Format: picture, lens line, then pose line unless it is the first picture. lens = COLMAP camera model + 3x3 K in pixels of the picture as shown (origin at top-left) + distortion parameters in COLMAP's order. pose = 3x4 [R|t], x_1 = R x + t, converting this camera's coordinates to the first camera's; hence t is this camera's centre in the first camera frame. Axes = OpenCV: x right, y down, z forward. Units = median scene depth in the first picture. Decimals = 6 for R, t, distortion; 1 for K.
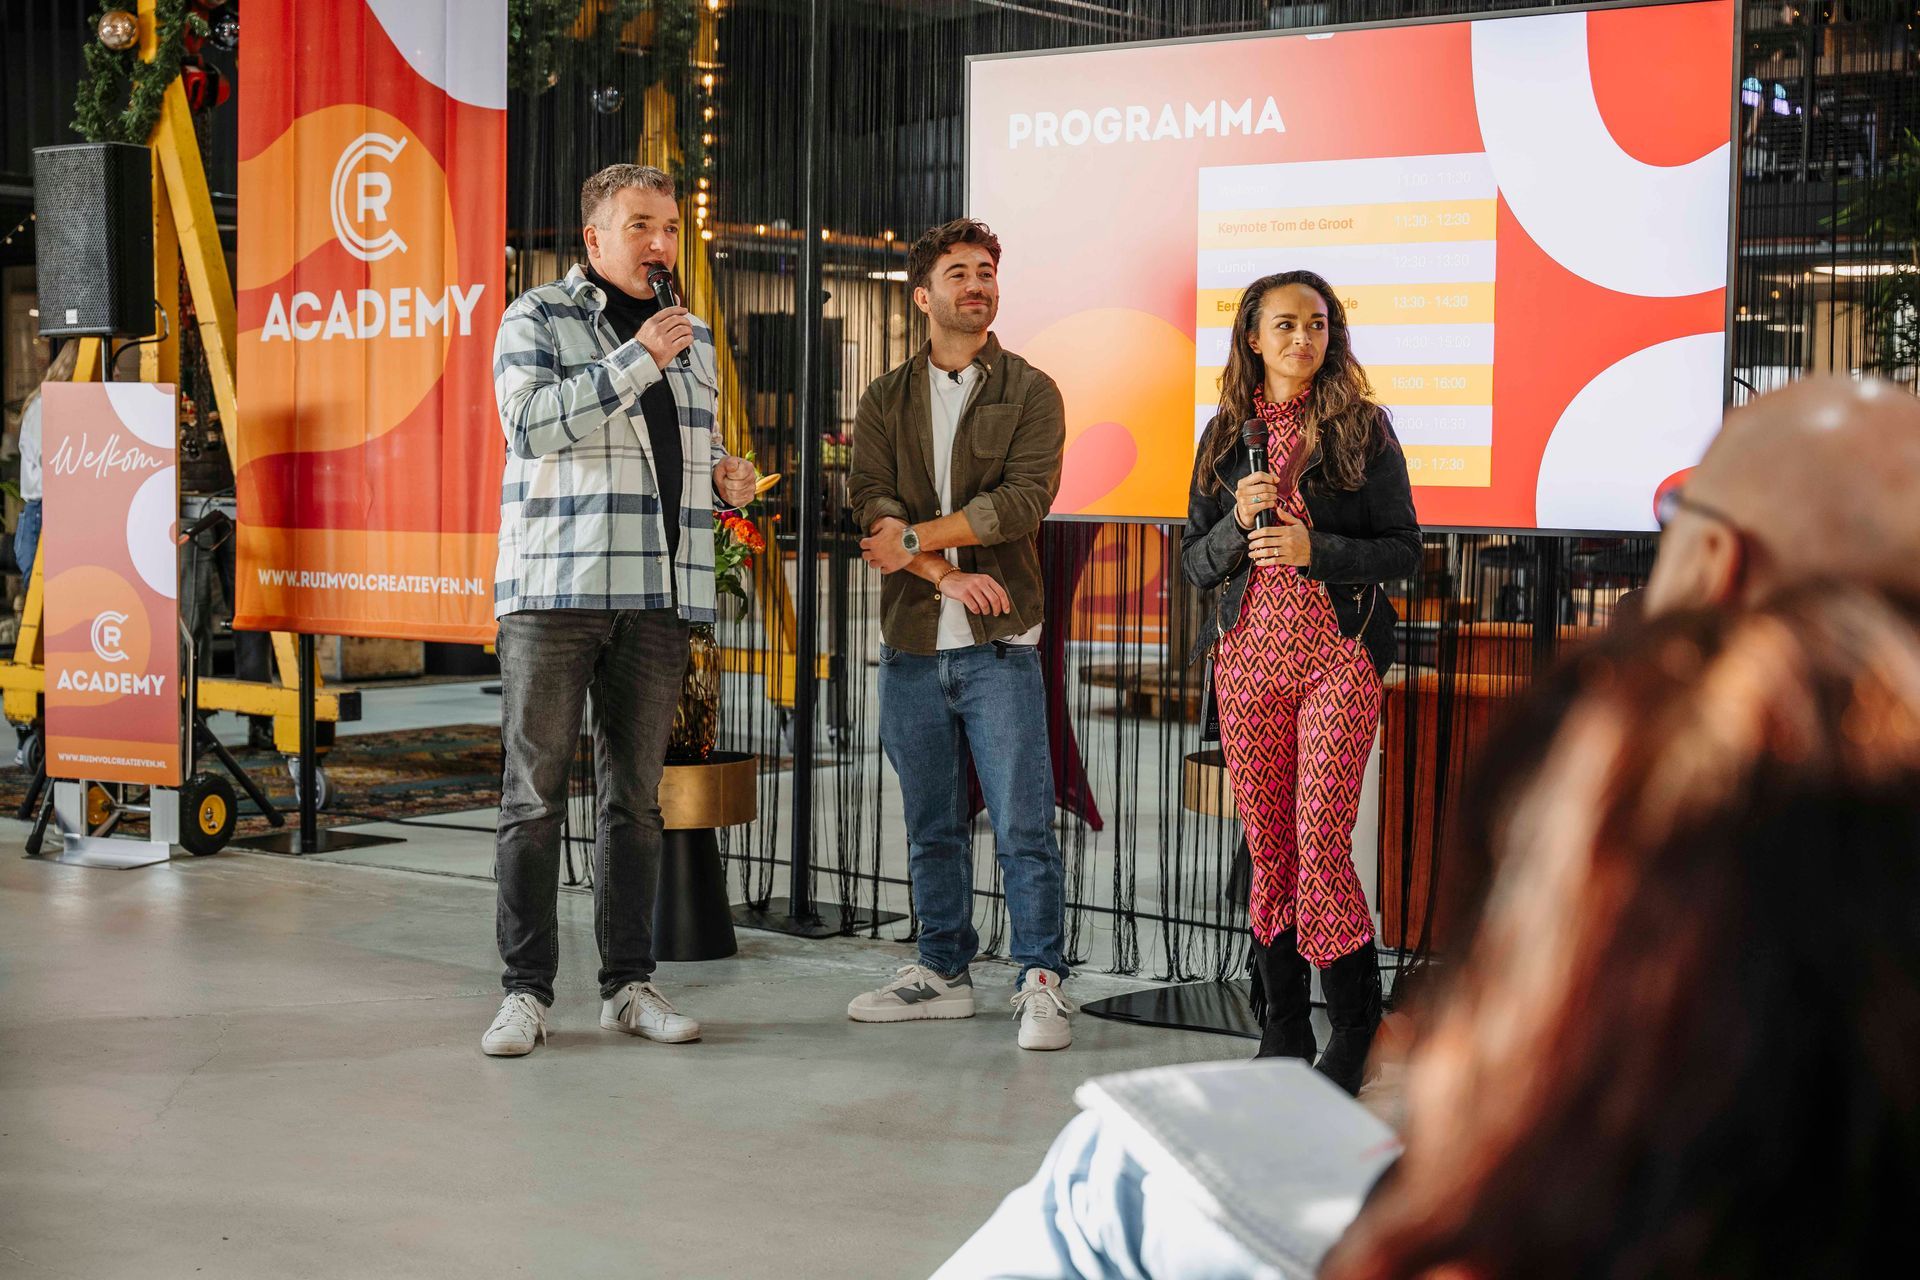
lens RADIAL K [[2929.4, 0, 960.5], [0, 2929.4, 667.7], [0, 0, 1]] dist [0.010271, -0.041661]
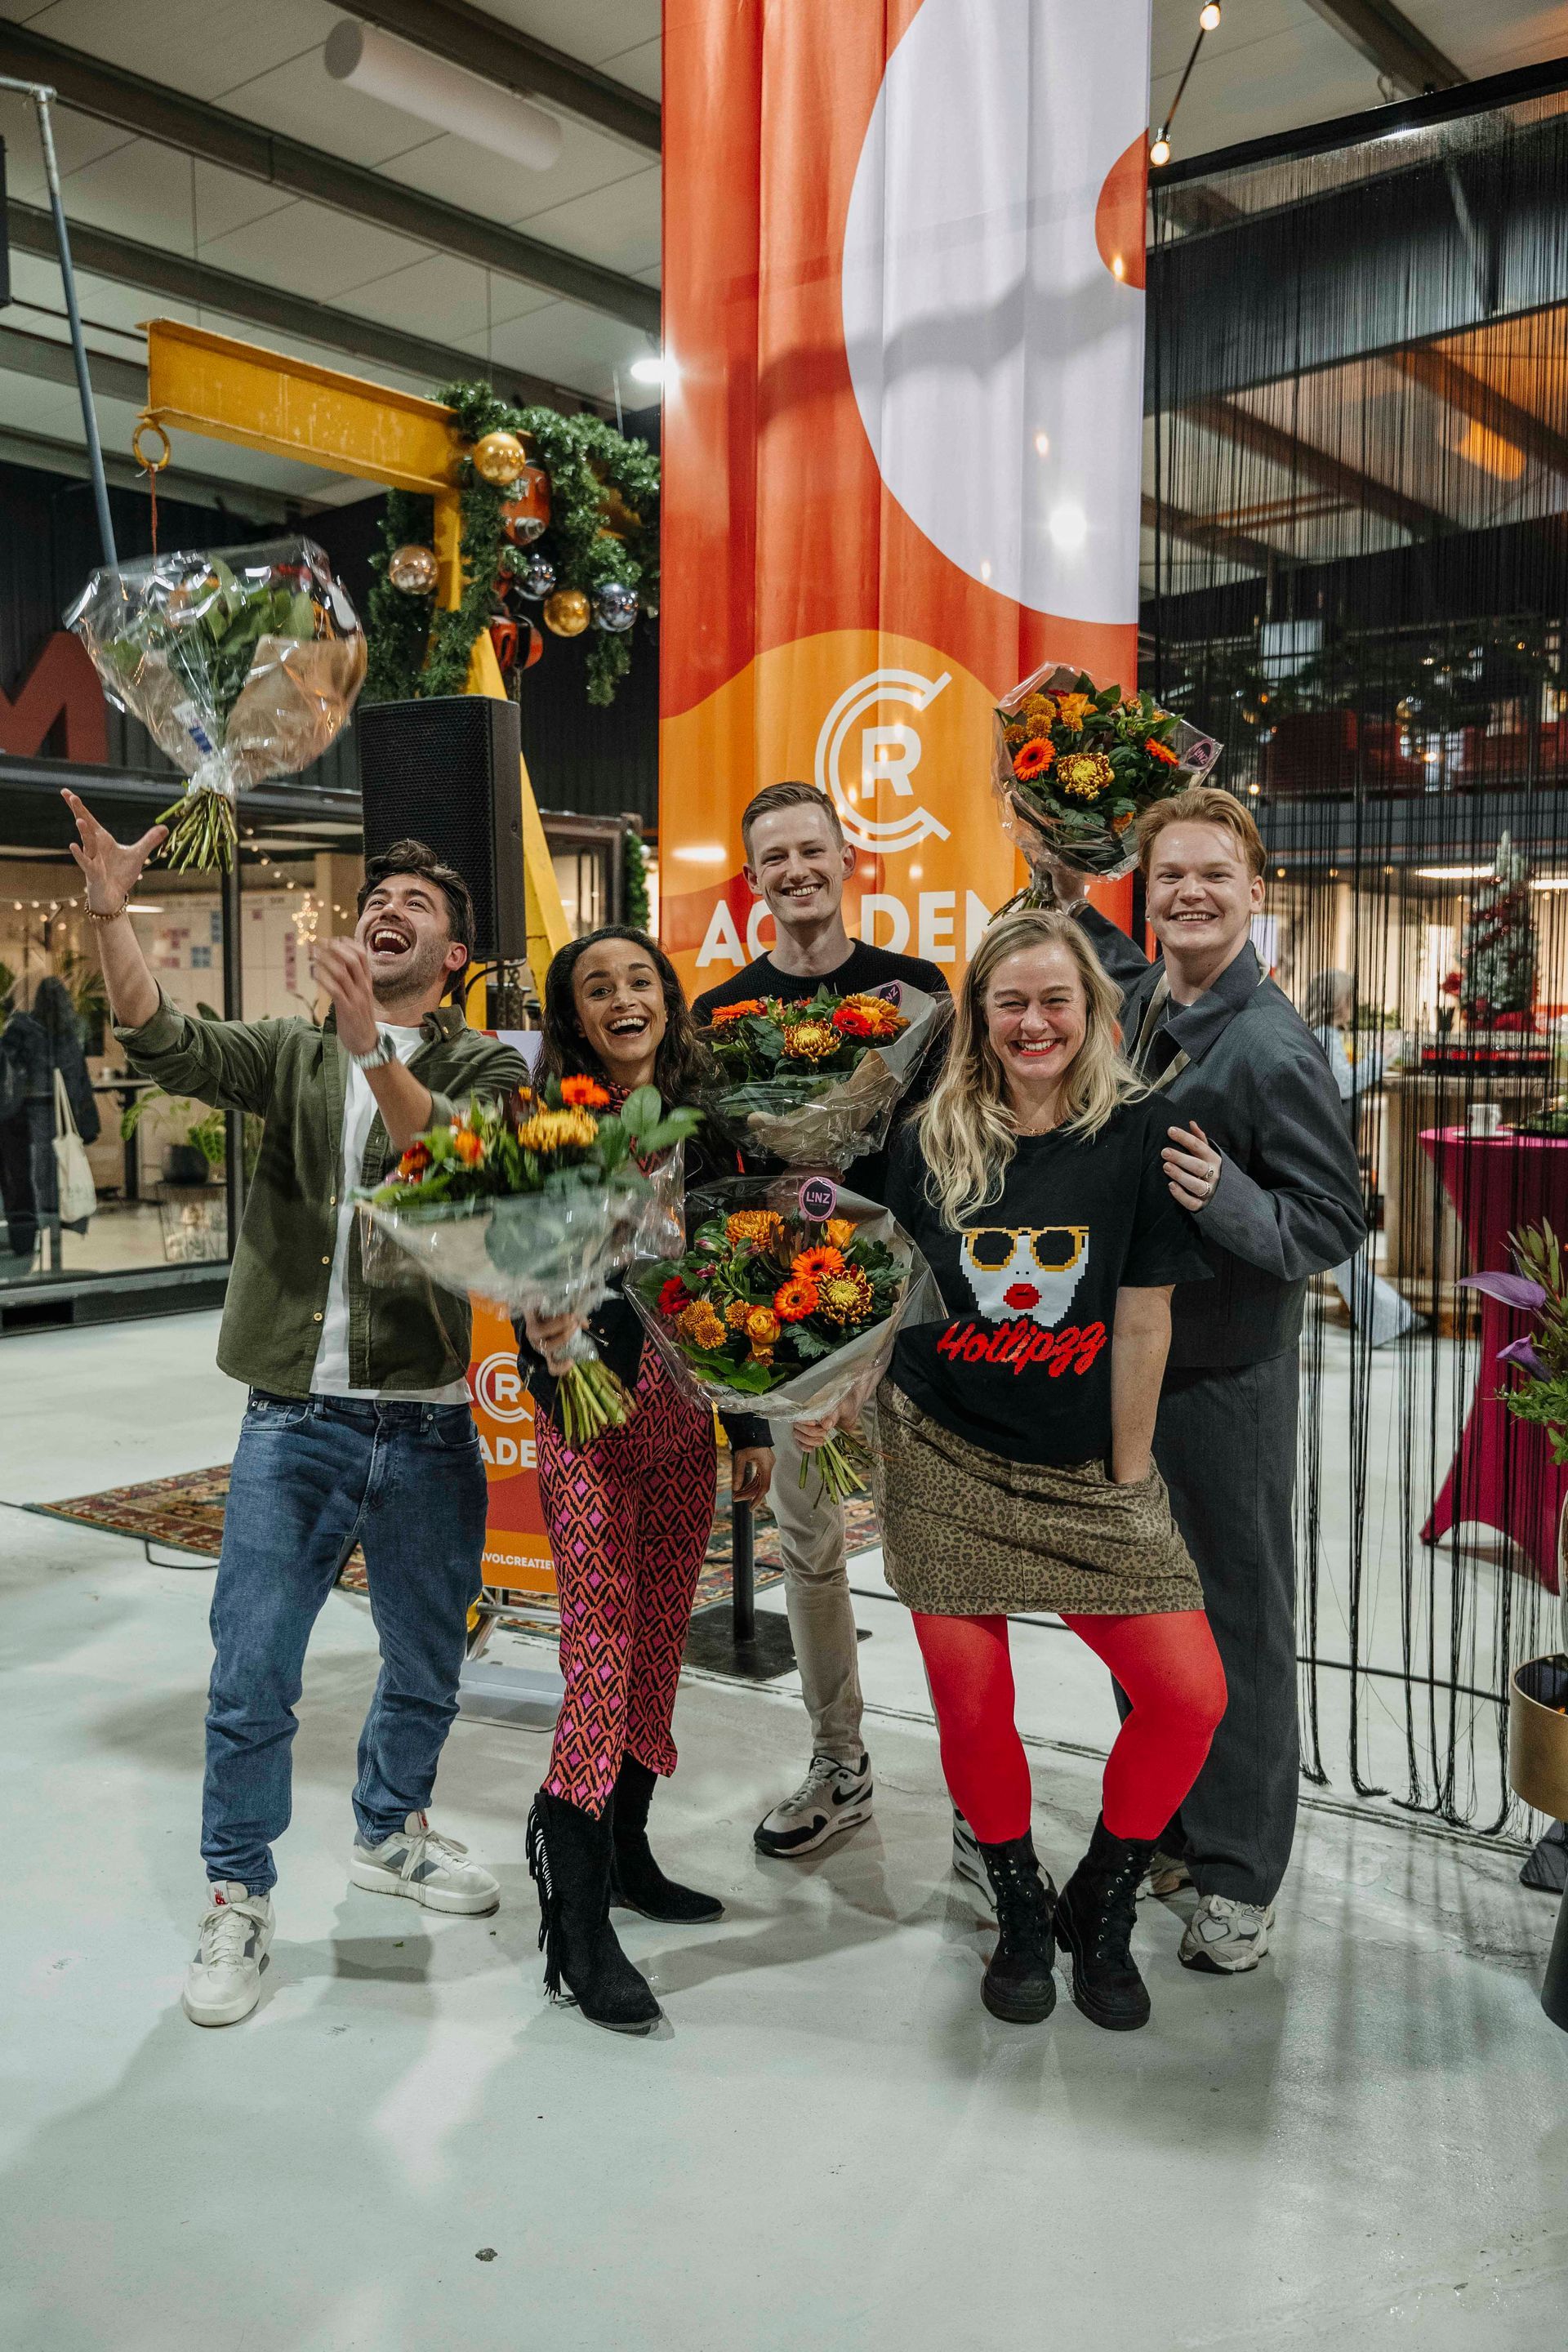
lens RADIAL K [[2151.2, 0, 784.0], [0, 2151.2, 1176.0], [0, 0, 1]] dist [-0.000987, -0.000437]
pose [[0.999735, -0.011720, 0.019819, -0.230702], [0.011591, 0.999911, 0.006607, -0.064007], [-0.019895, -0.006376, 0.999782, 0.475932]]
